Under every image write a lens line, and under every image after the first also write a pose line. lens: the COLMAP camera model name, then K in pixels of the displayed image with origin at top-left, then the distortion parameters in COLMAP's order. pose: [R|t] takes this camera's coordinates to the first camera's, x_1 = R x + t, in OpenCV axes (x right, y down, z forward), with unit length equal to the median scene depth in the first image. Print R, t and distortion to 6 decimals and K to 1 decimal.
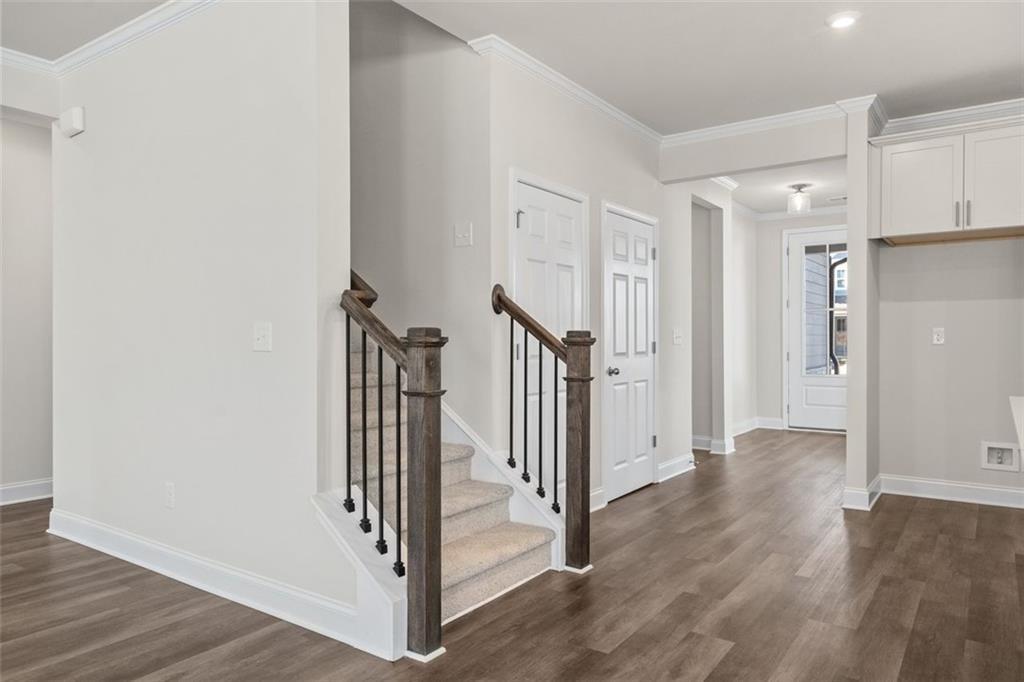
lens RADIAL K [[676.1, 0, 515.4], [0, 676.1, 341.0], [0, 0, 1]] dist [-0.001091, 0.001127]
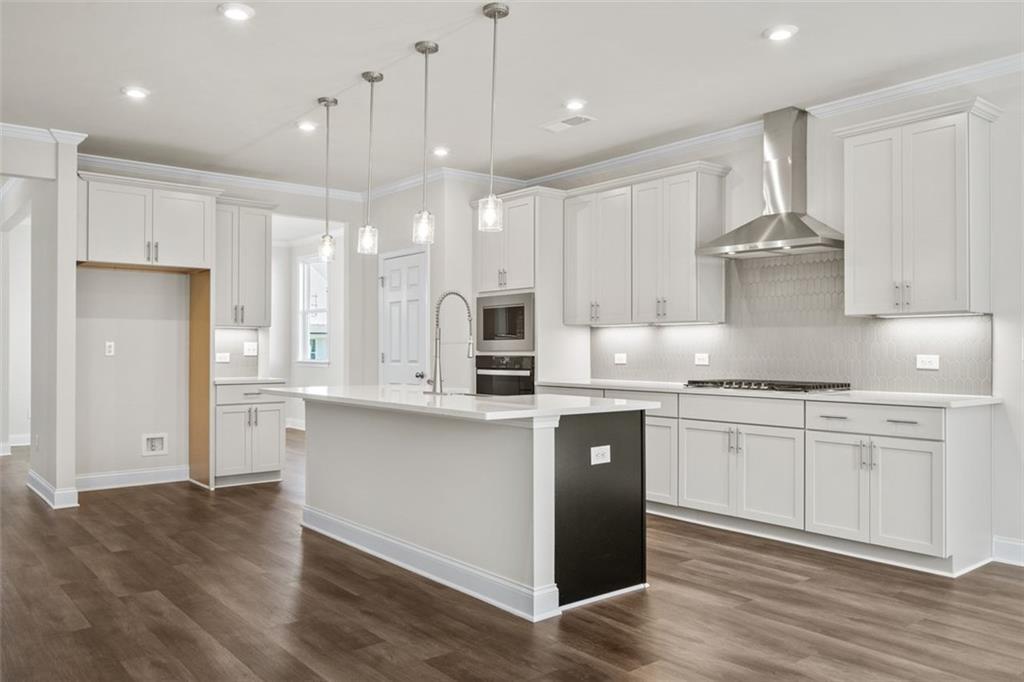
lens RADIAL K [[755.5, 0, 522.6], [0, 755.5, 342.4], [0, 0, 1]] dist [-0.023188, 0.000664]
pose [[0.258483, 0.008828, 0.965975, -0.454158], [-0.000775, 0.999960, -0.008931, -0.007209], [-0.966016, 0.001560, 0.258479, -0.022794]]
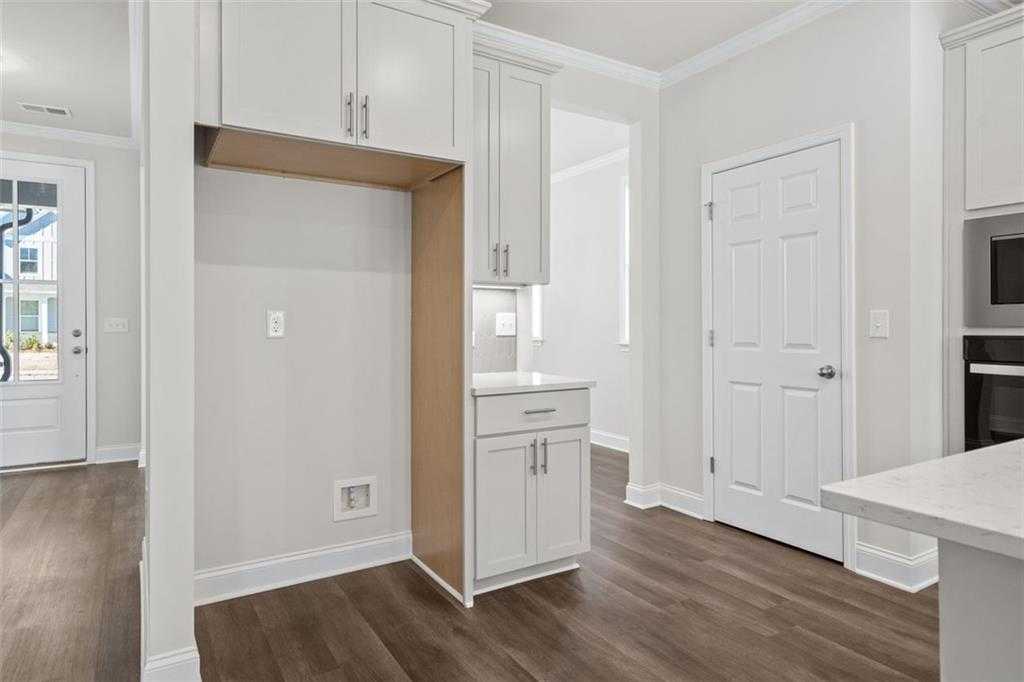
lens RADIAL K [[612.0, 0, 512.5], [0, 612.0, 331.5], [0, 0, 1]] dist [0.000405, -0.000507]
pose [[0.395762, -0.007625, 0.918321, 0.201785], [0.001709, 0.999970, 0.007566, -0.004517], [-0.918351, -0.001425, 0.395763, 0.595976]]
